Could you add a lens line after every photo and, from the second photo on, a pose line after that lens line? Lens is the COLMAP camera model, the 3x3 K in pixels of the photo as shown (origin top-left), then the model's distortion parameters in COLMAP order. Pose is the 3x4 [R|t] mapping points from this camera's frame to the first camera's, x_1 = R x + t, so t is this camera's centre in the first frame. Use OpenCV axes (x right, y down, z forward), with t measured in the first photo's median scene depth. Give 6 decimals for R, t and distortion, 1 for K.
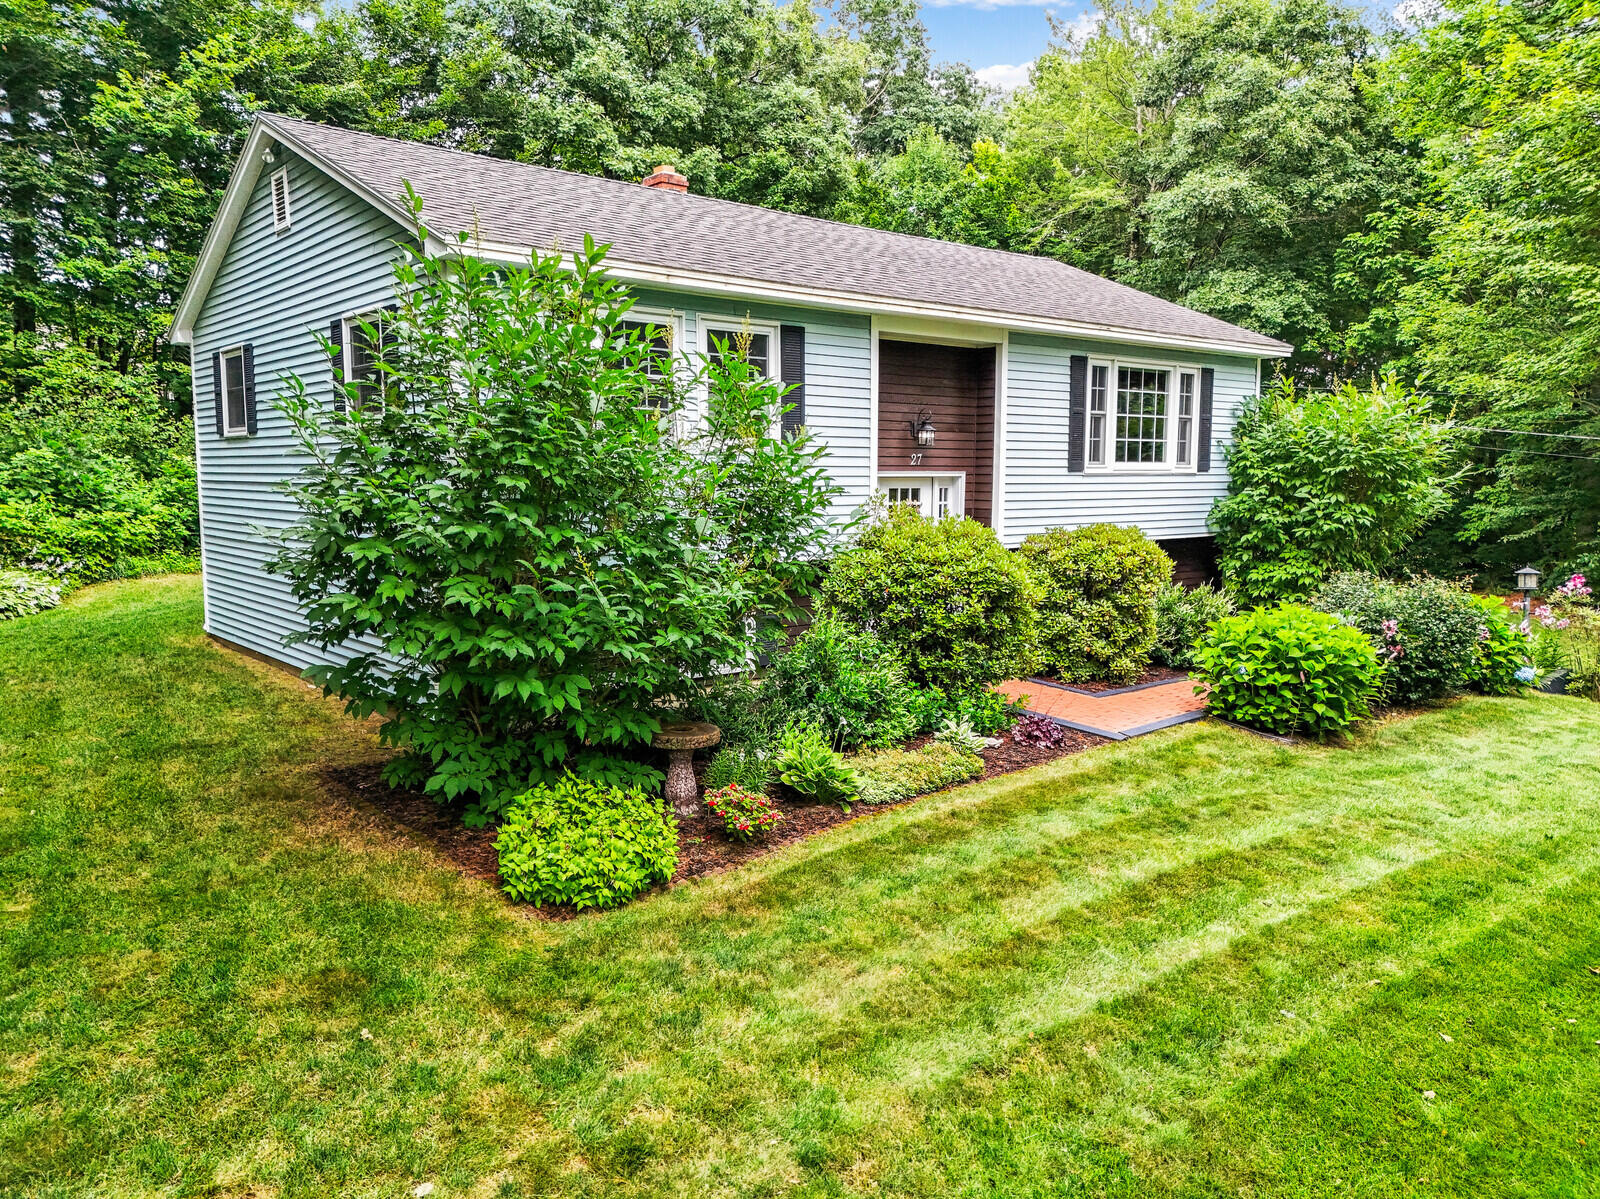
lens RADIAL K [[1187.4, 0, 794.5], [0, 1187.4, 601.0], [0, 0, 1]] dist [0.052908, -0.020344]
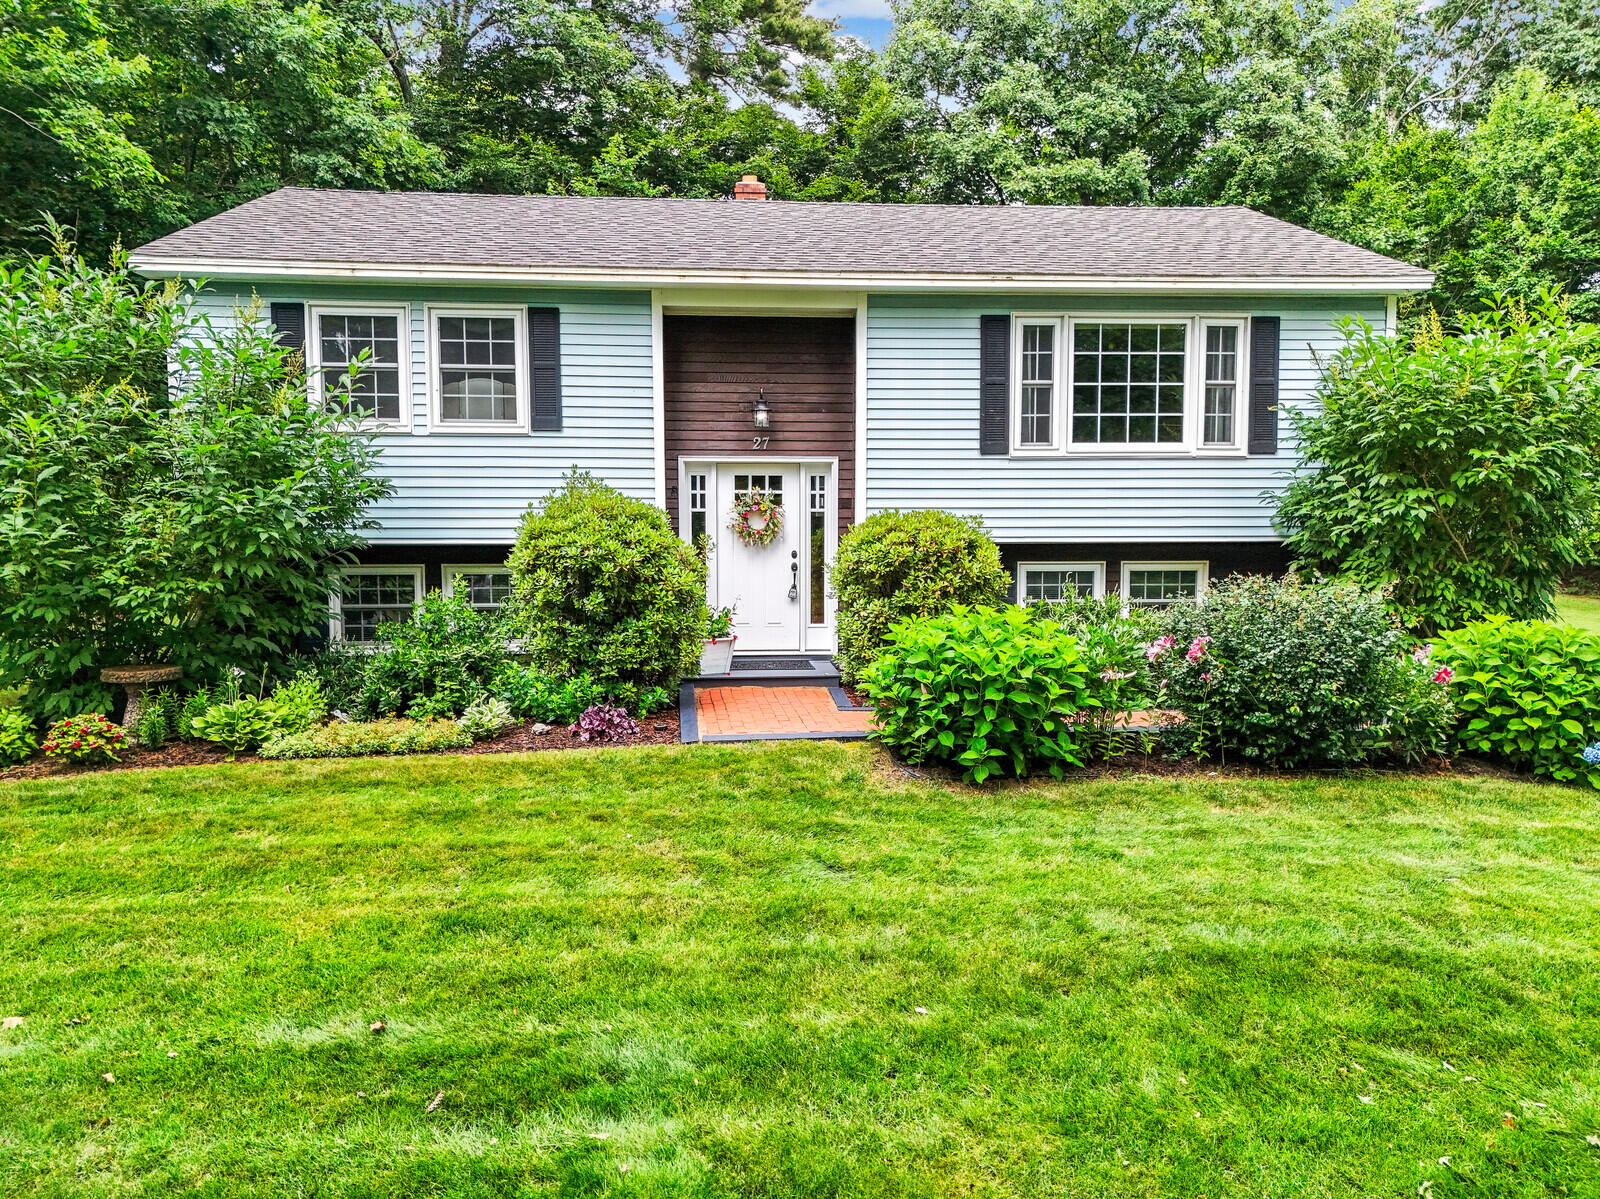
lens RADIAL K [[1187.4, 0, 802.4], [0, 1187.4, 595.9], [0, 0, 1]] dist [0.052908, -0.020344]
pose [[0.820675, 0.030102, -0.570602, 0.592287], [-0.057851, 0.997857, -0.030564, 0.022530], [0.568460, 0.058093, 0.820658, 0.245452]]
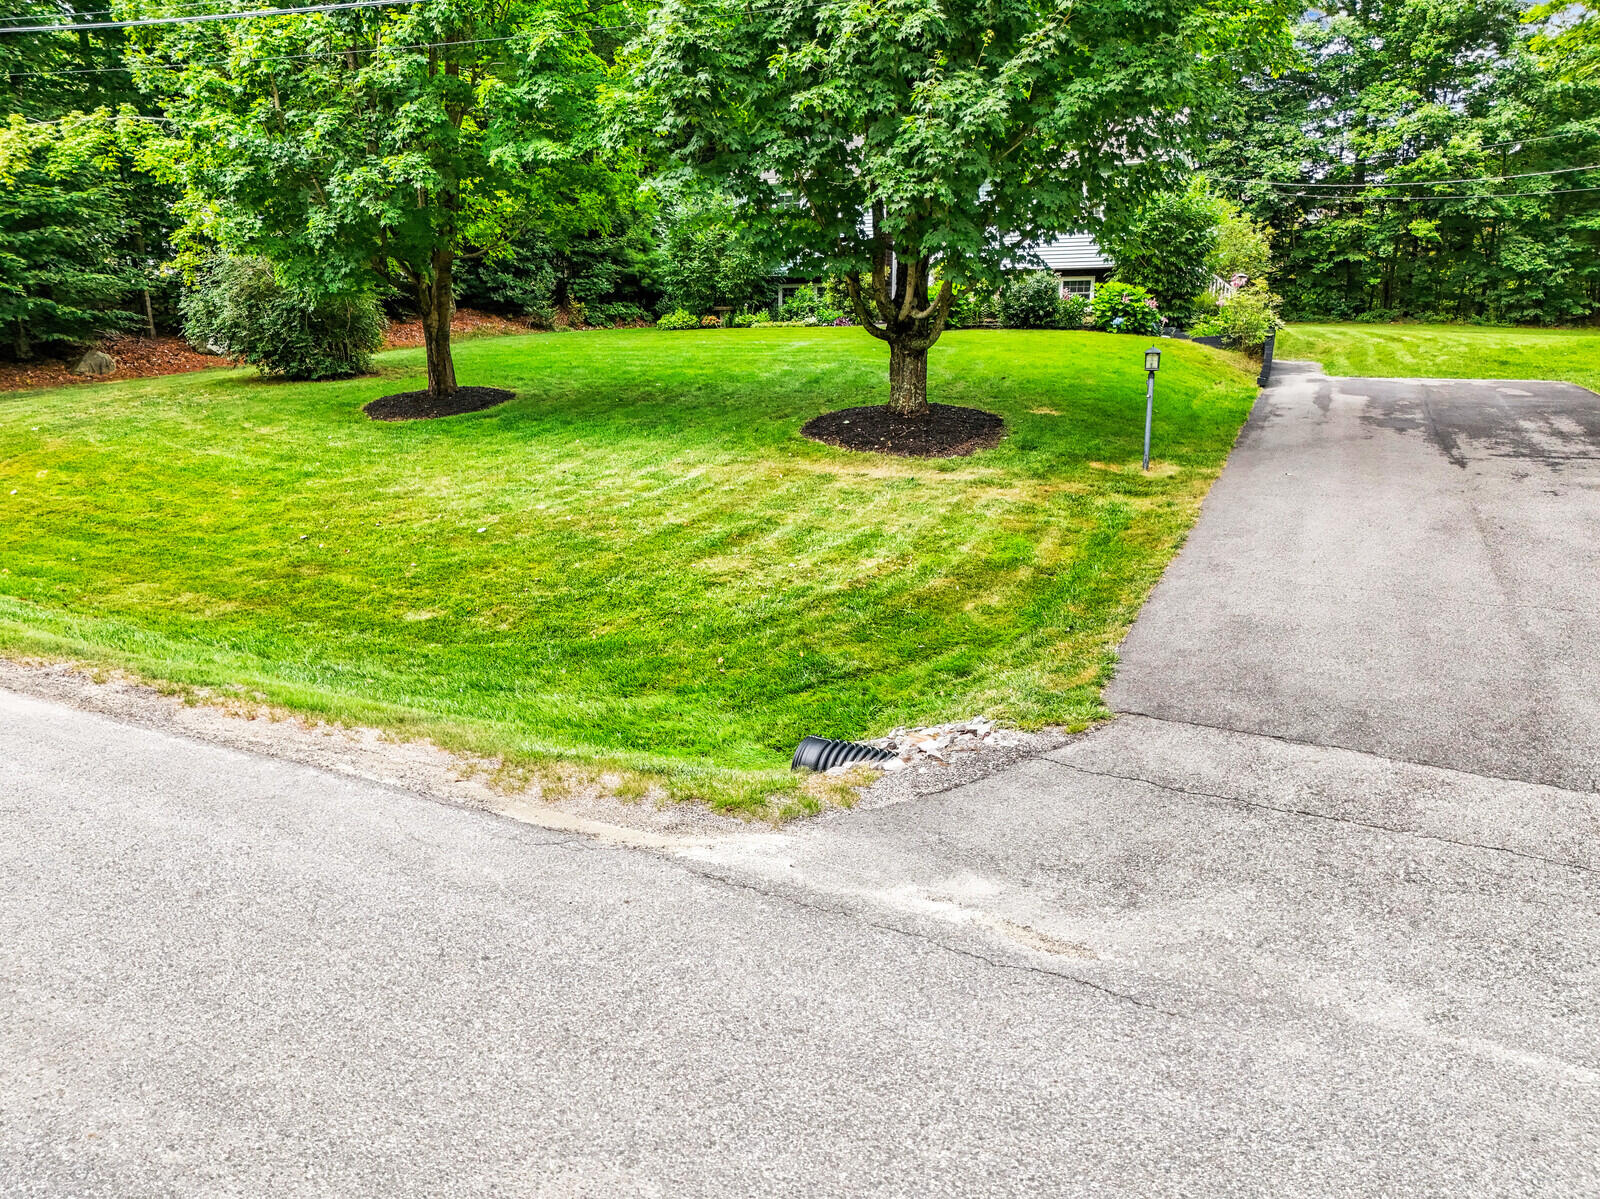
lens RADIAL K [[1201.2, 0, 789.6], [0, 1201.2, 606.4], [0, 0, 1]] dist [0.027063, -0.010866]
pose [[0.496188, 0.181727, -0.848983, 2.021375], [-0.090568, 0.983348, 0.157556, 0.246646], [0.863479, -0.001287, 0.504384, -0.459888]]
